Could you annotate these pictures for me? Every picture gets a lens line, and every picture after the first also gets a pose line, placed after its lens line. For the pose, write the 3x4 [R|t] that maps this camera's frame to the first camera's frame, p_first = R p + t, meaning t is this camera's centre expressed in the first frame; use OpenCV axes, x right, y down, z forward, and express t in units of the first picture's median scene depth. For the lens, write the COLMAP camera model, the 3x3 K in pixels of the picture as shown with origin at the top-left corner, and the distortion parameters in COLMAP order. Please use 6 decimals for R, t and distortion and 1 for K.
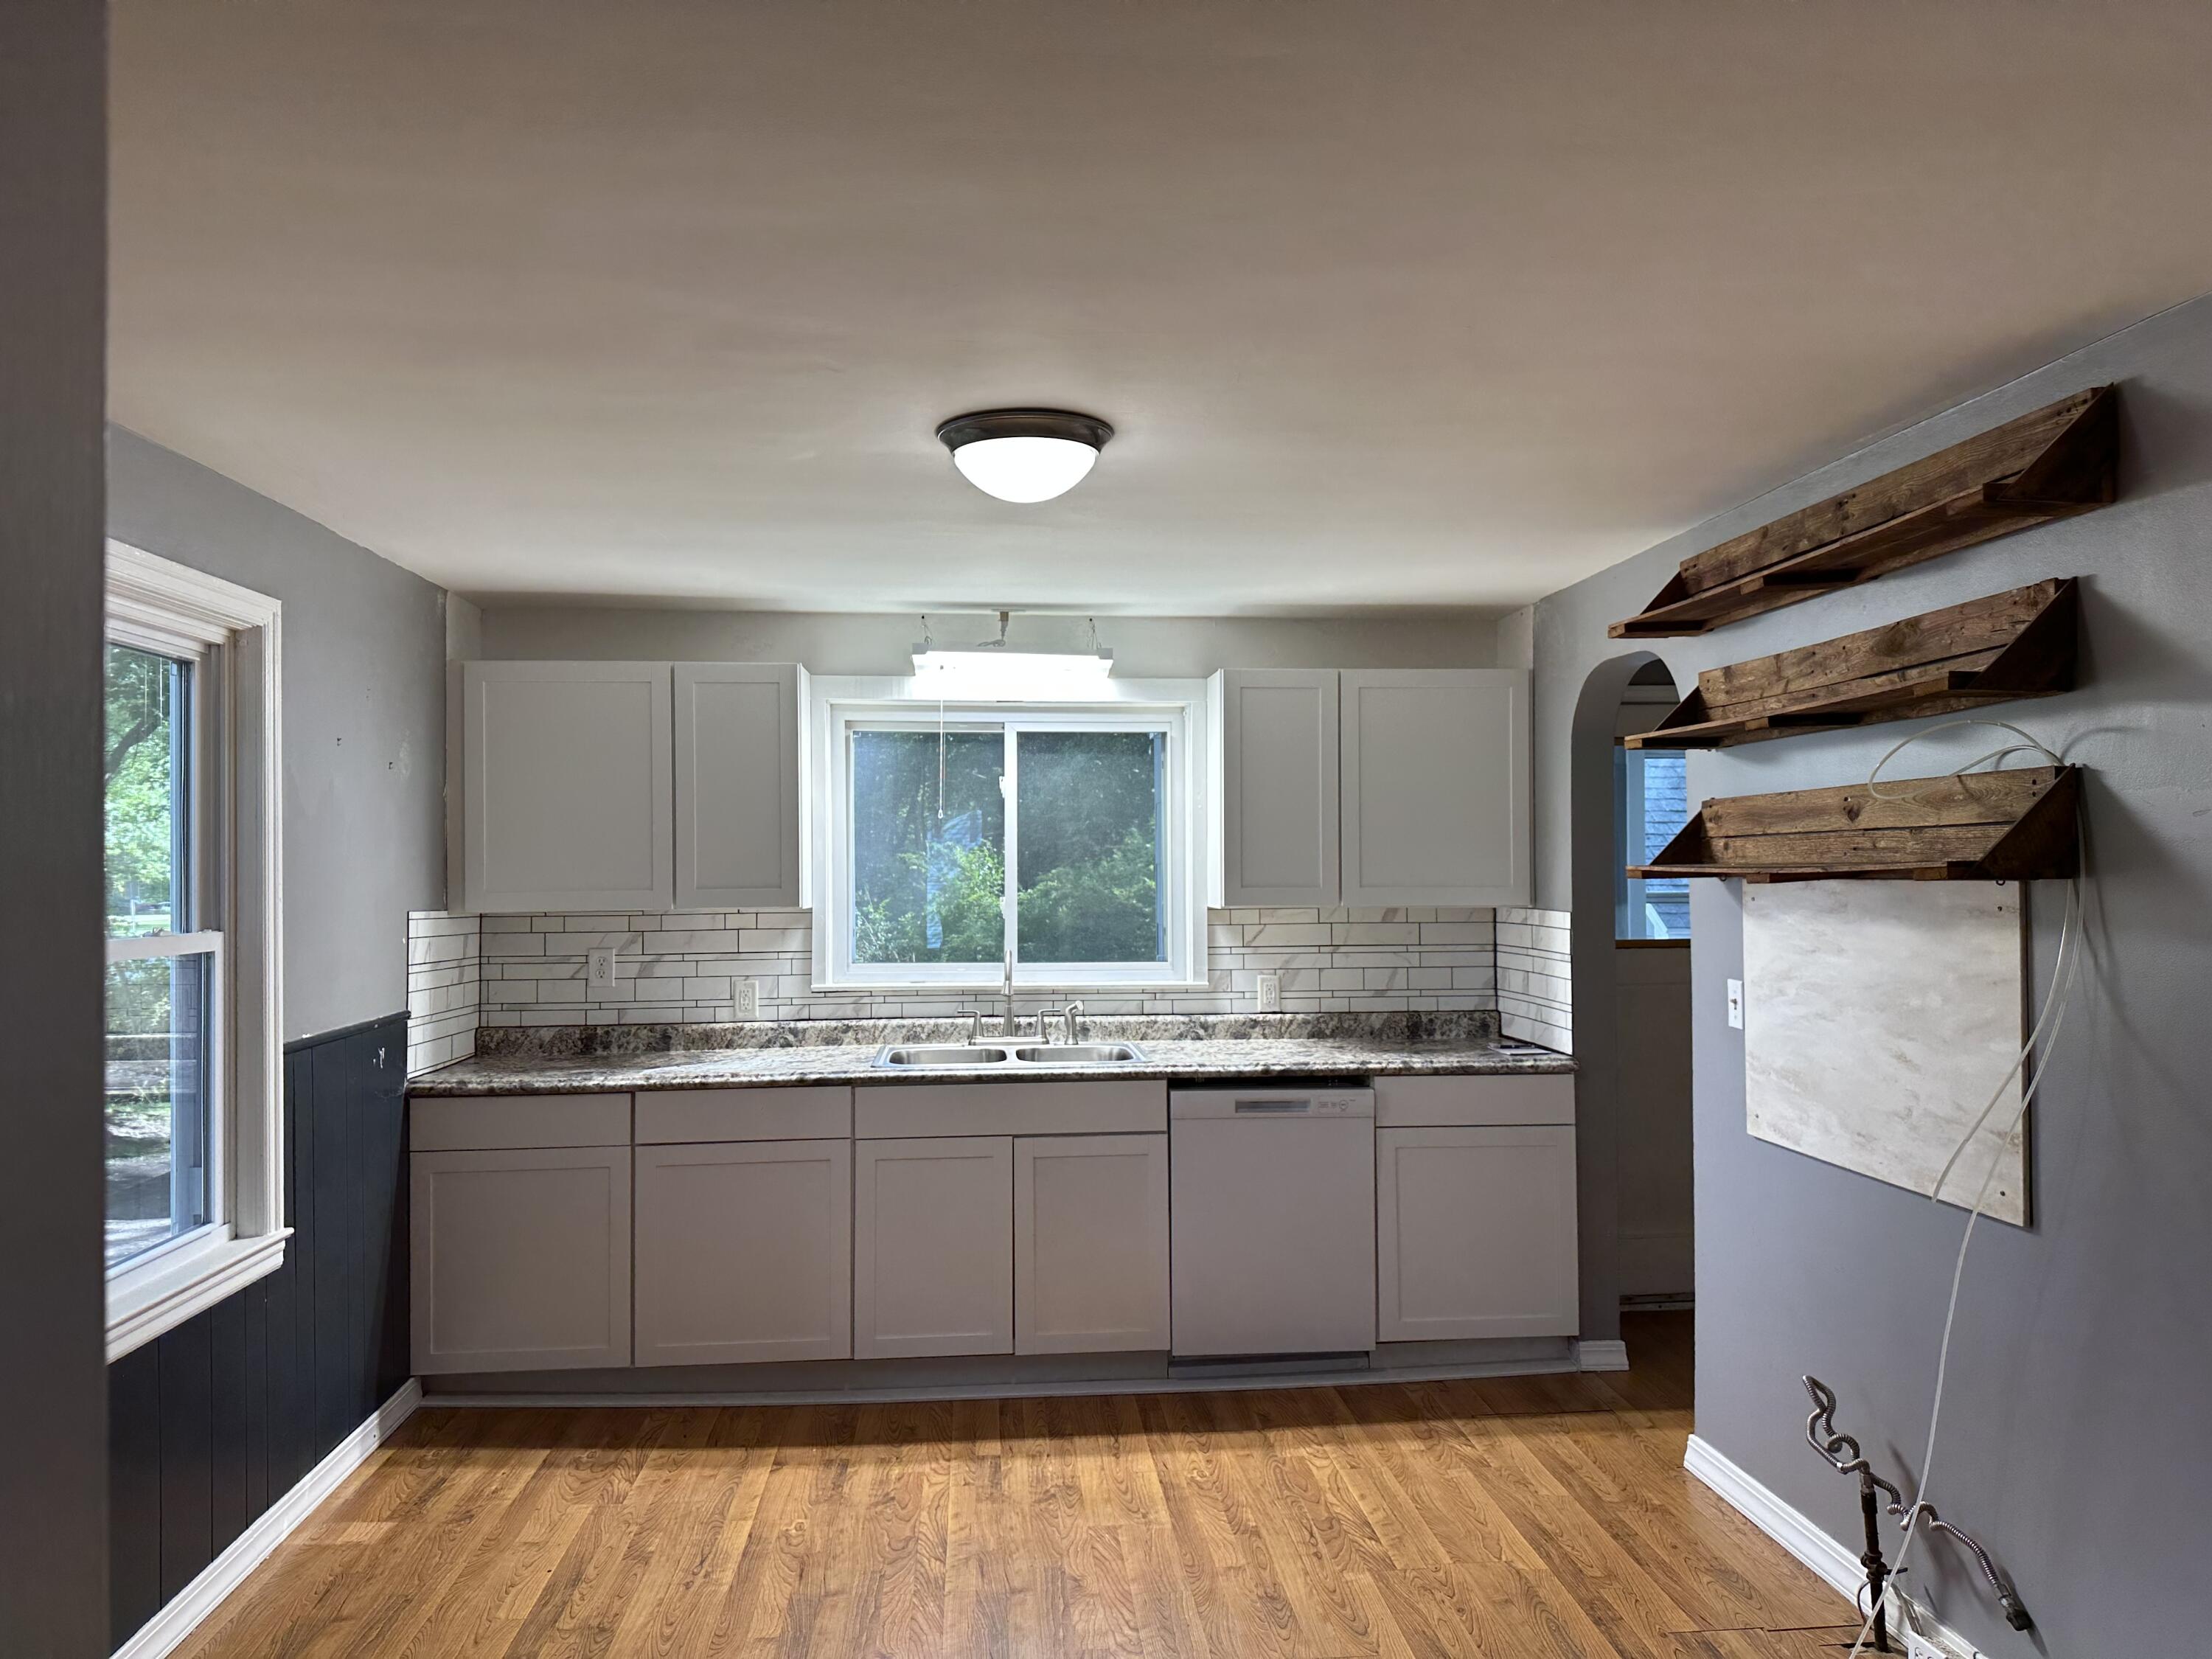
lens RADIAL K [[1558.6, 0, 1093.0], [0, 1558.6, 776.5], [0, 0, 1]] dist [0.026642, -0.036363]
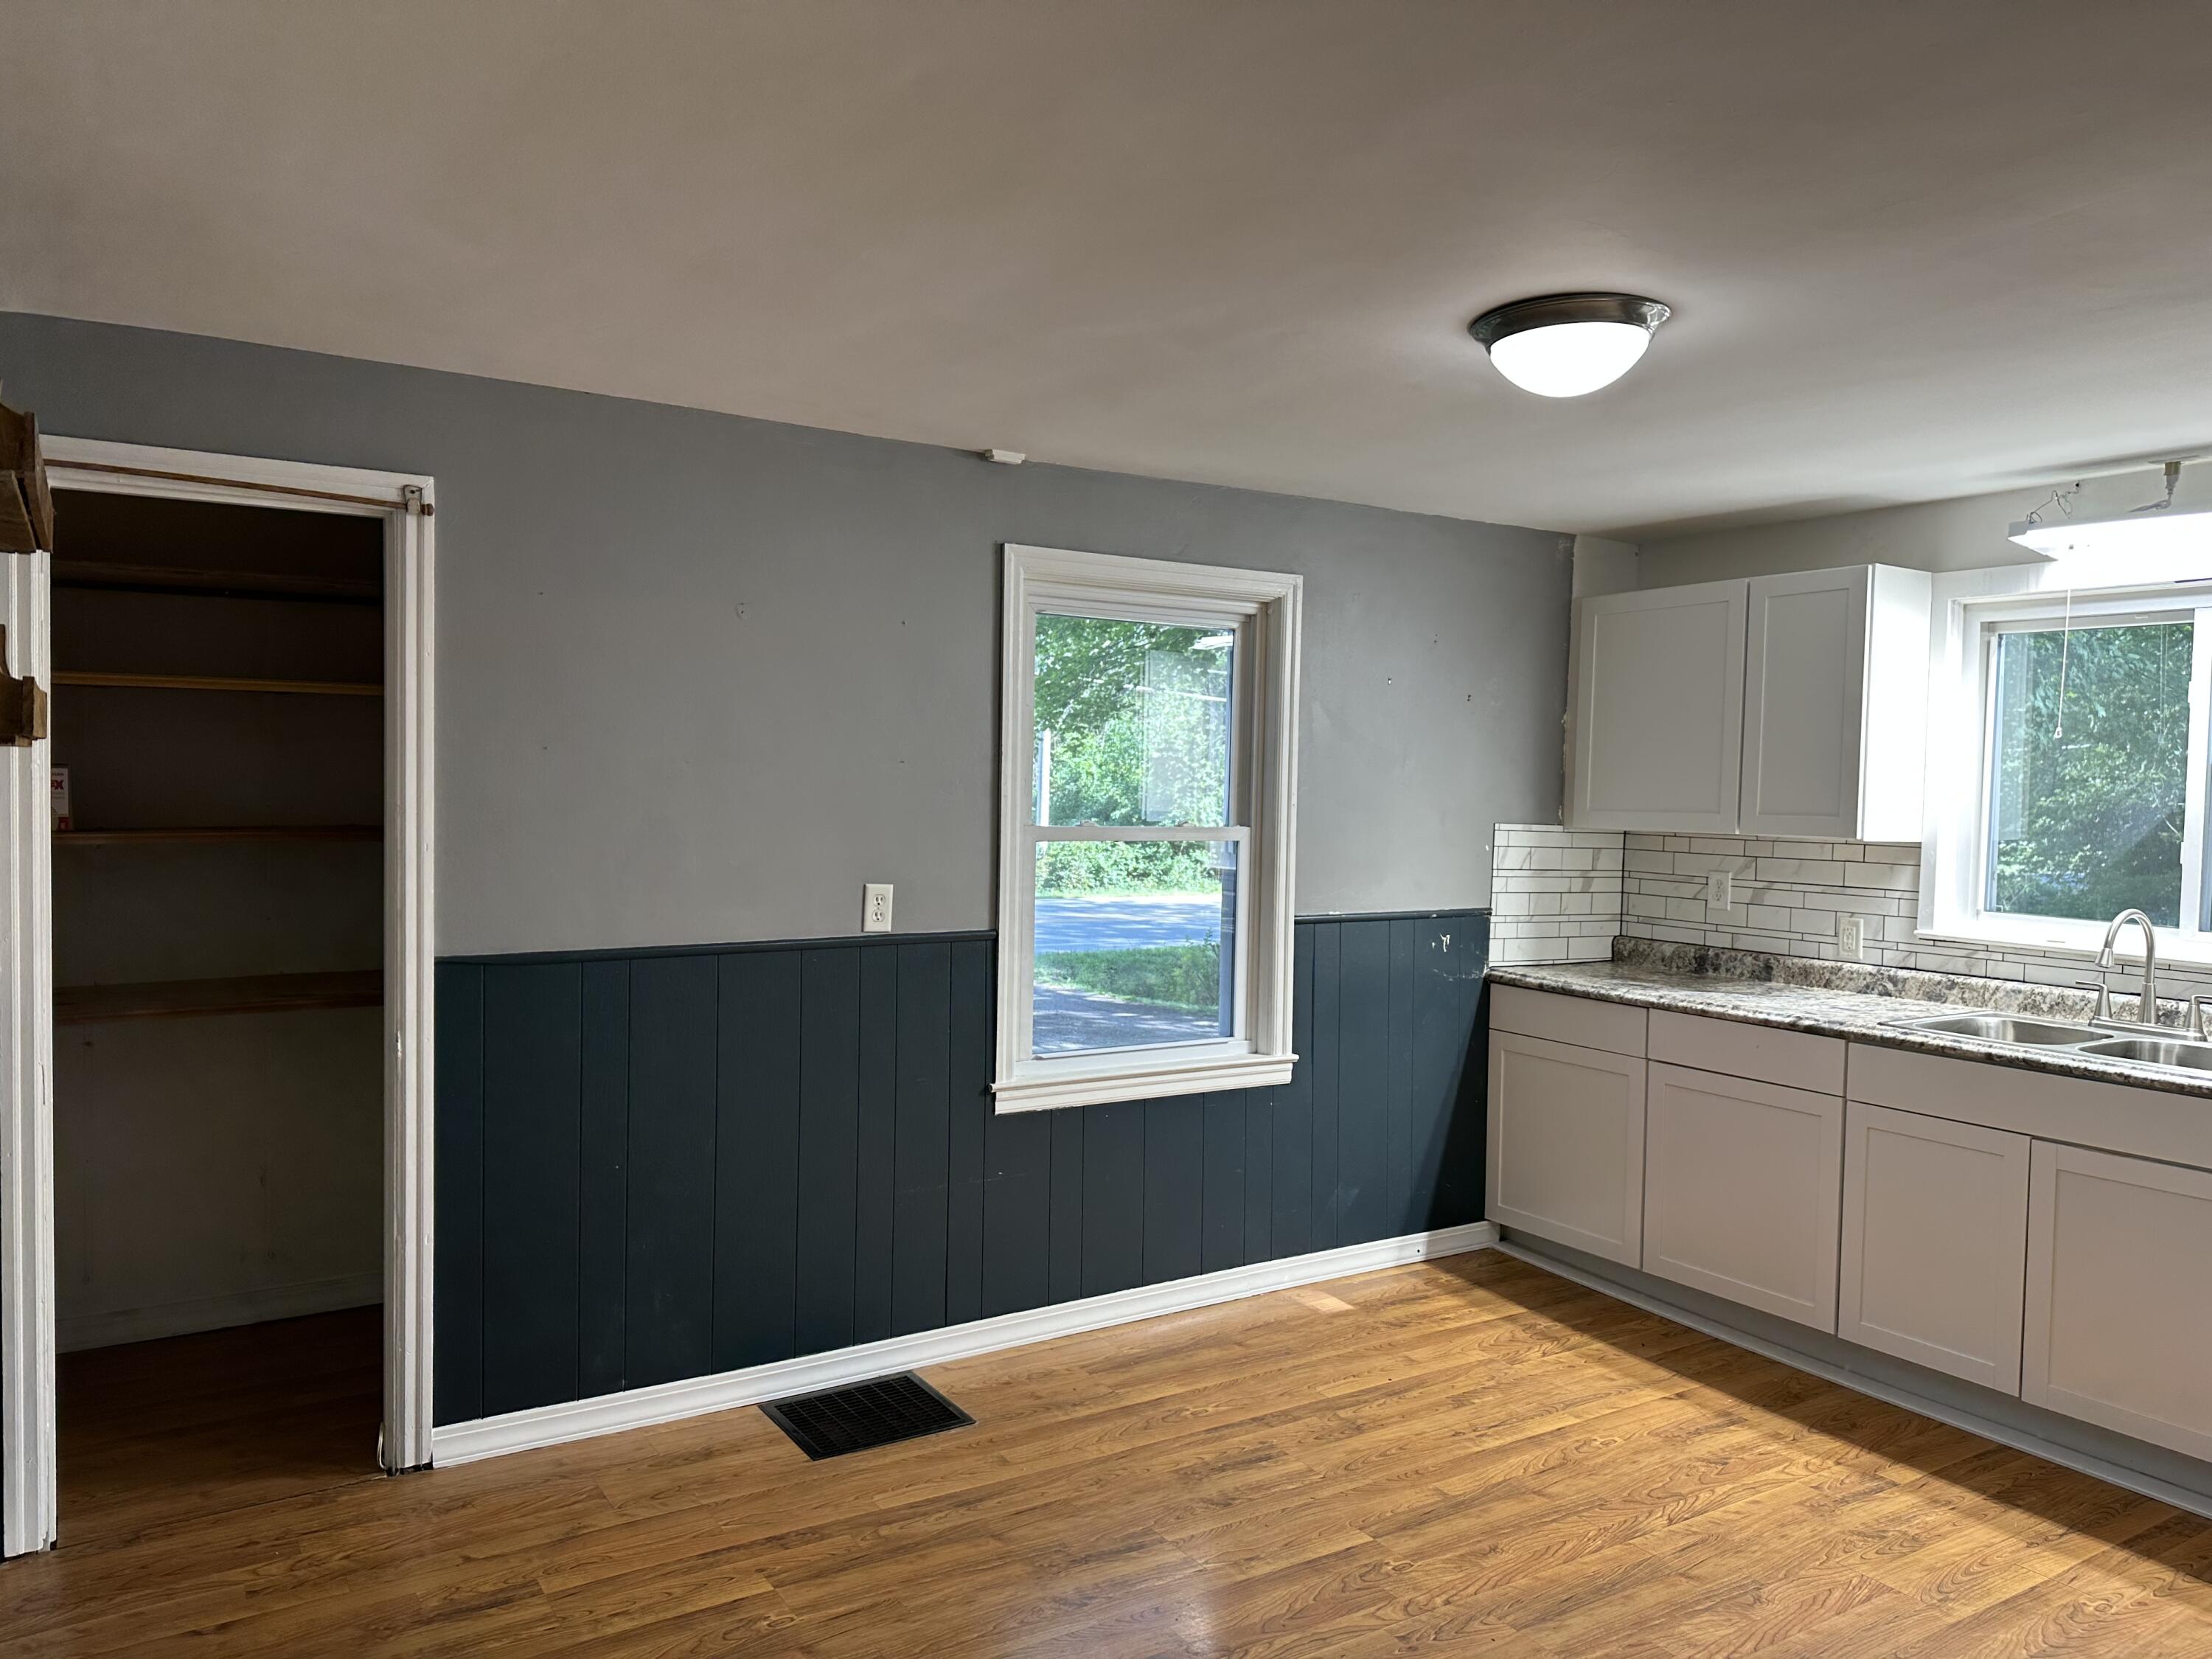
lens RADIAL K [[1558.6, 0, 1100.8], [0, 1558.6, 830.8], [0, 0, 1]] dist [0.026642, -0.036363]
pose [[0.473185, 0.048724, -0.879615, 0.430290], [0.020186, 0.997608, 0.066119, 0.012108], [0.880732, -0.049042, 0.471069, 0.213194]]
